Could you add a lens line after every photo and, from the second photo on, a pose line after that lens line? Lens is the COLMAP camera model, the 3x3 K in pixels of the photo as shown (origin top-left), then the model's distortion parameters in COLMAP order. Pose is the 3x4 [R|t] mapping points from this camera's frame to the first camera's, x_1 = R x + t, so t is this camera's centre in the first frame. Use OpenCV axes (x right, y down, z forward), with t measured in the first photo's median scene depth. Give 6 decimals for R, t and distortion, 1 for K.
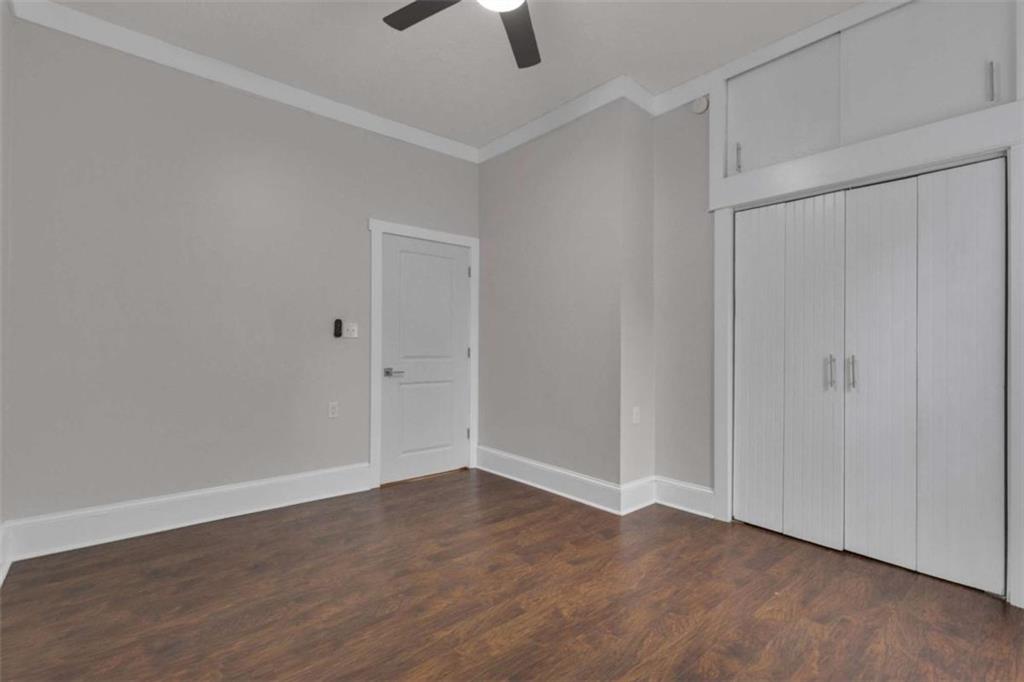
lens RADIAL K [[471.2, 0, 509.0], [0, 471.2, 342.7], [0, 0, 1]] dist [0.005019, -0.000091]
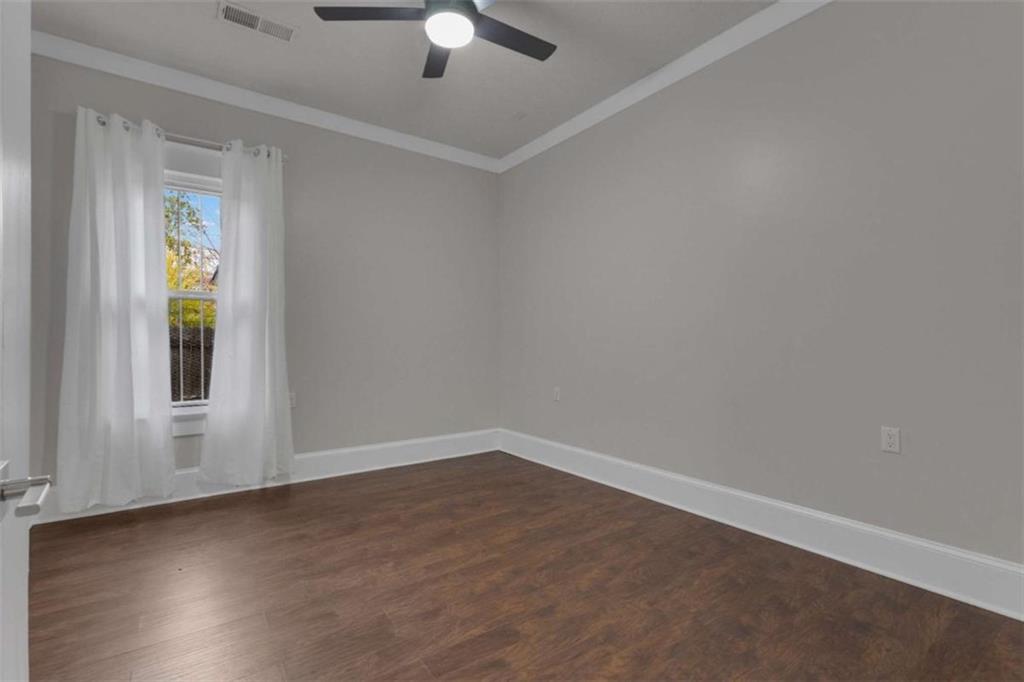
lens RADIAL K [[471.2, 0, 511.0], [0, 471.2, 341.7], [0, 0, 1]] dist [0.005019, -0.000091]
pose [[-0.996725, -0.005999, 0.080647, -0.260500], [-0.006024, 0.999982, -0.000065, 0.019837], [-0.080645, -0.000551, -0.996743, 2.077873]]
